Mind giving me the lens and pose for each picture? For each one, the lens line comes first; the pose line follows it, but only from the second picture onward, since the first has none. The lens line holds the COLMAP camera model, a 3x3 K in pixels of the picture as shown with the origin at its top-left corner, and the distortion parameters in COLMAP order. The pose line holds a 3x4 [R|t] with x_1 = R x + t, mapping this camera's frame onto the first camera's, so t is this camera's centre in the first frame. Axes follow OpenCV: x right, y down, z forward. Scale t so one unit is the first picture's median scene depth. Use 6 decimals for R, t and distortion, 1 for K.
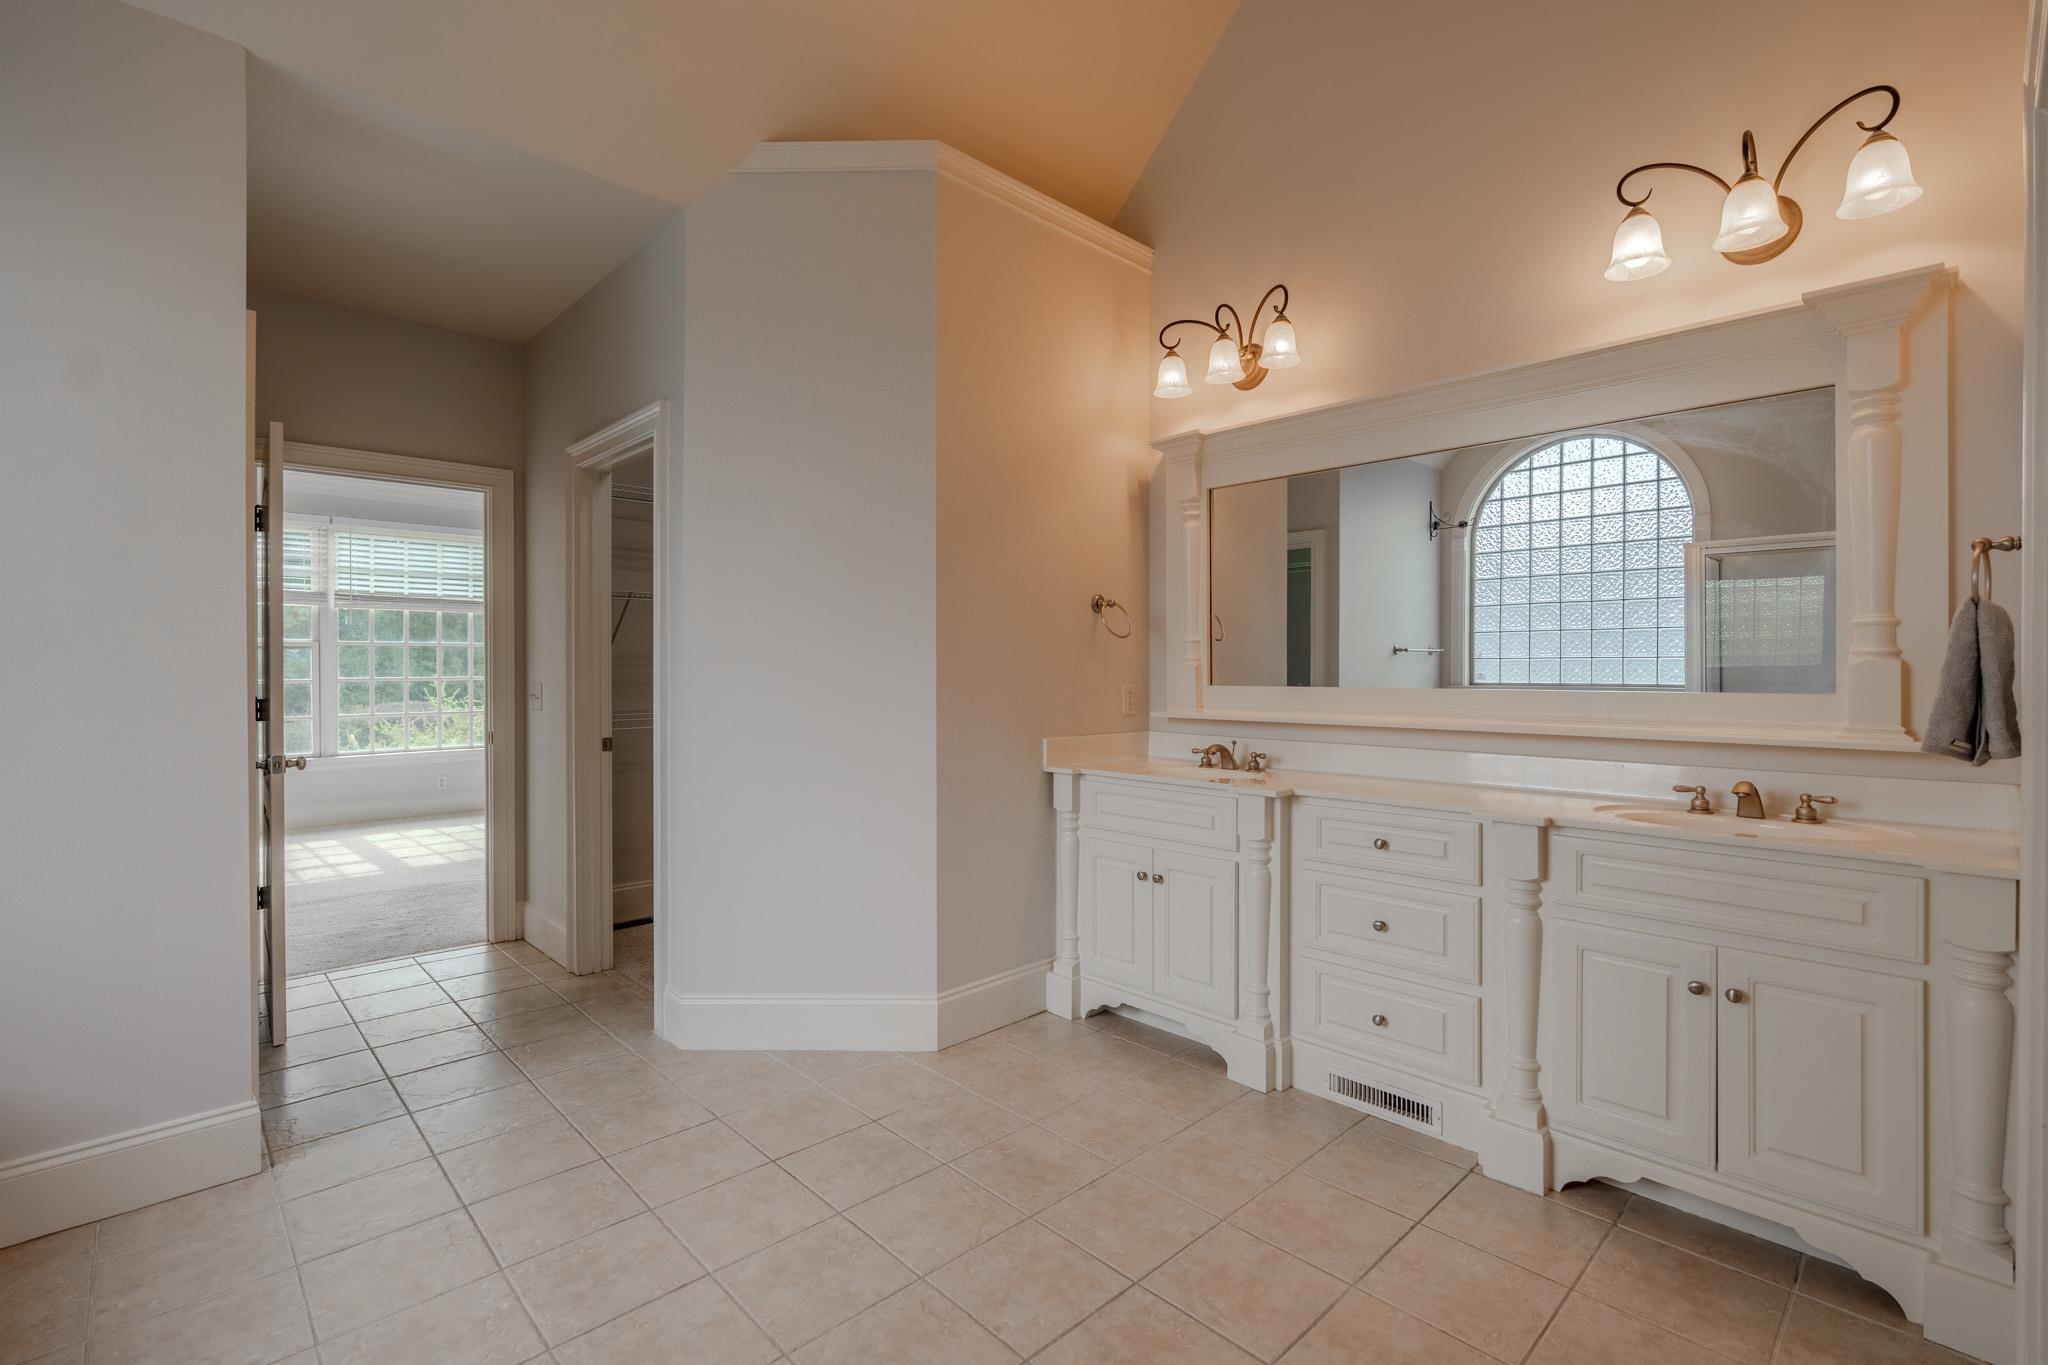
lens RADIAL K [[923.9, 0, 1029.6], [0, 923.9, 682.4], [0, 0, 1]] dist [-0.004801, -0.000422]
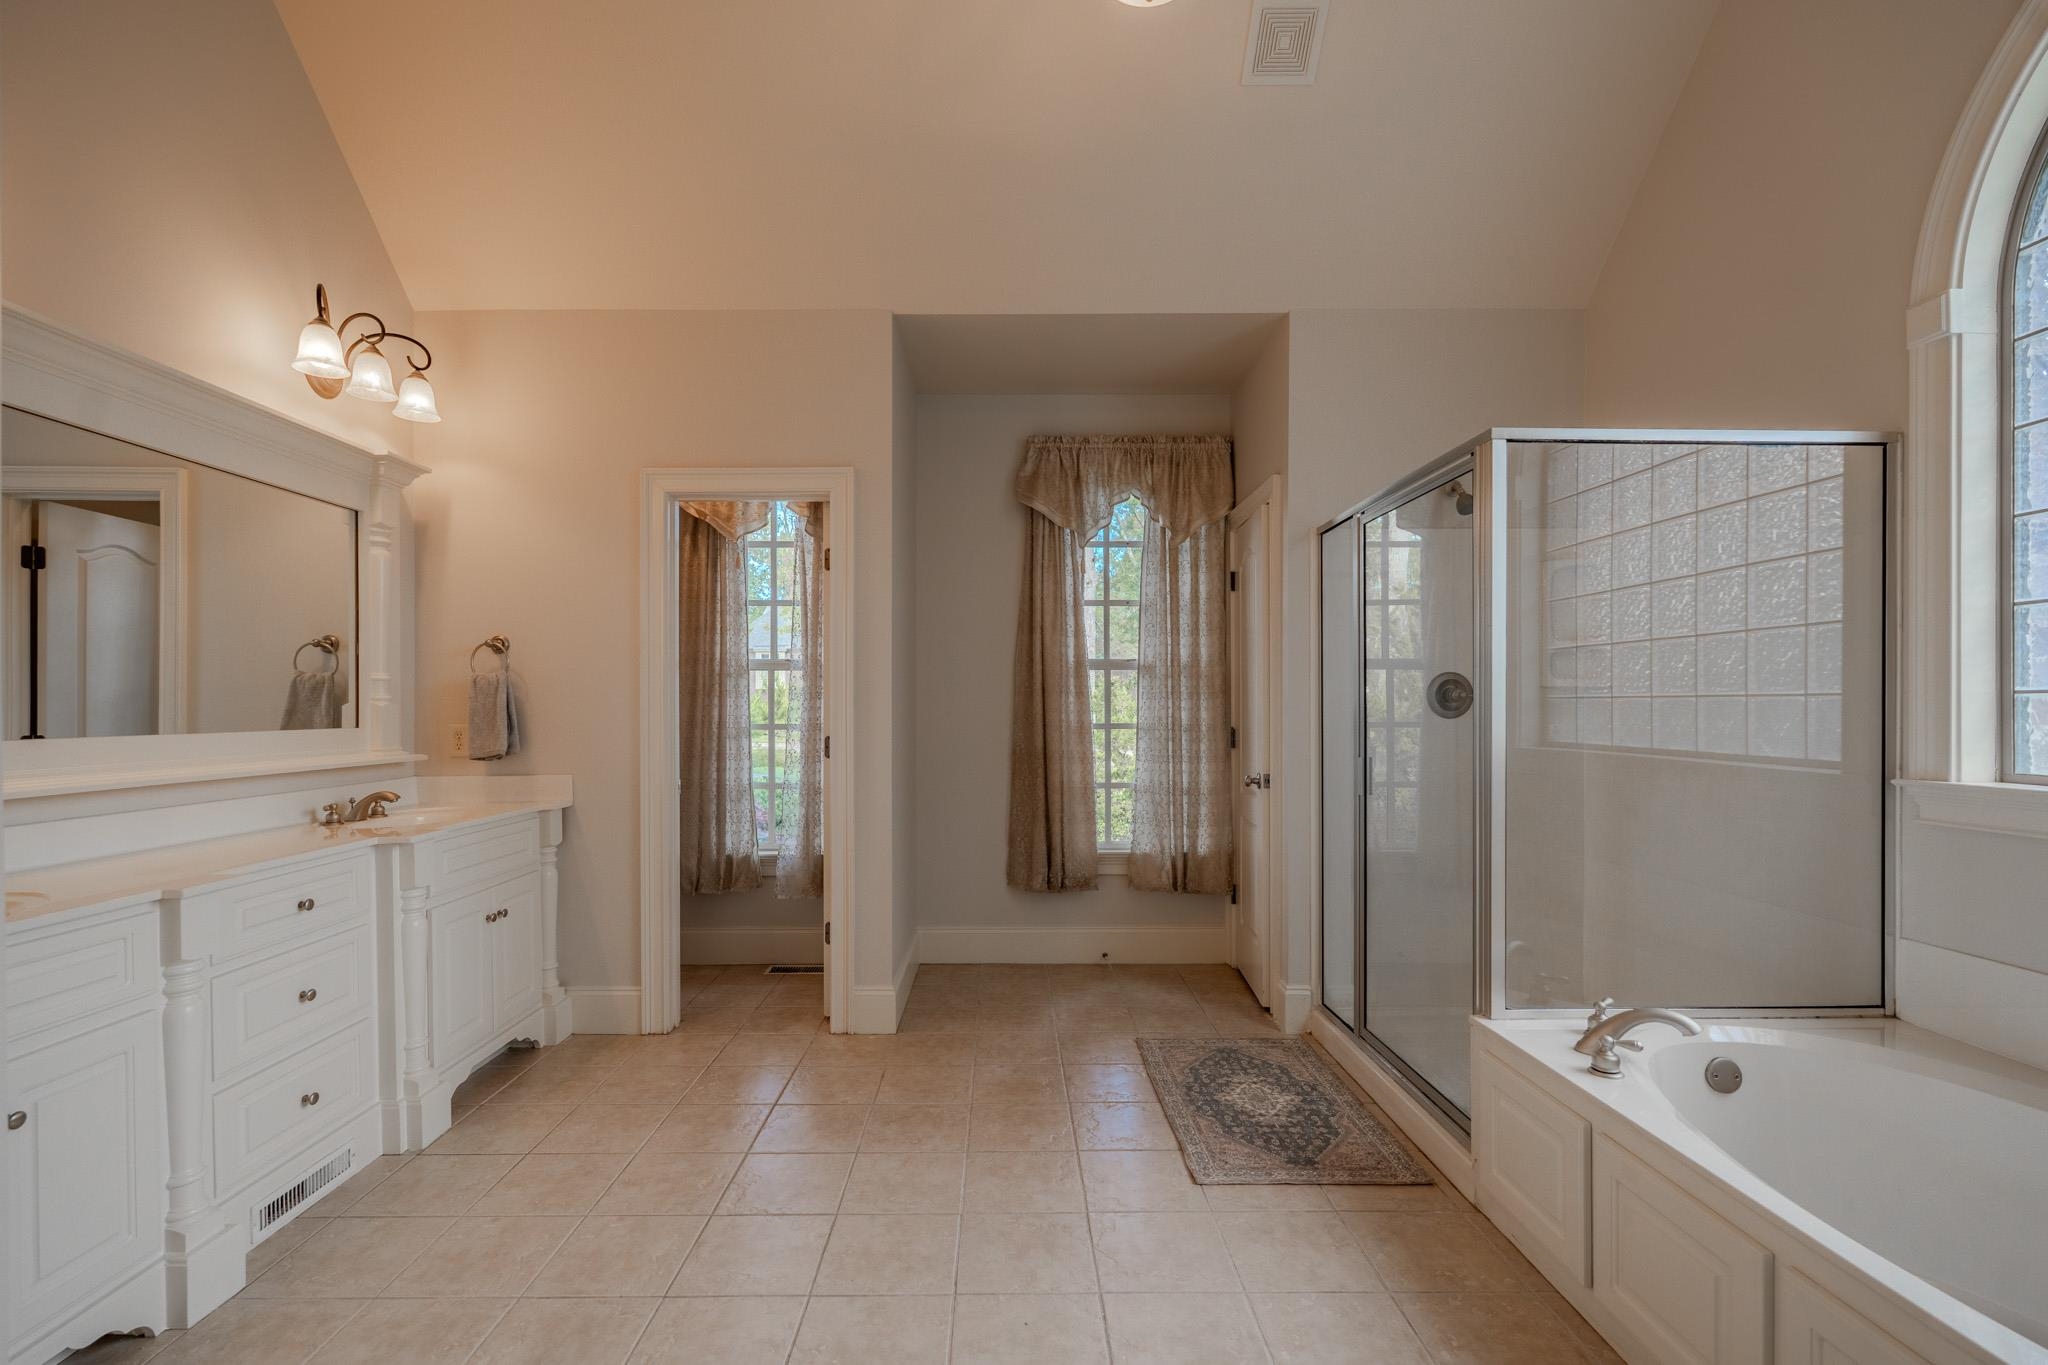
lens RADIAL K [[923.9, 0, 1029.6], [0, 923.9, 682.4], [0, 0, 1]] dist [-0.004801, -0.000422]
pose [[-0.748672, 0.018624, 0.662679, -0.852422], [0.008427, 0.999792, -0.018577, -0.020778], [-0.662887, -0.008324, -0.748673, 1.373604]]
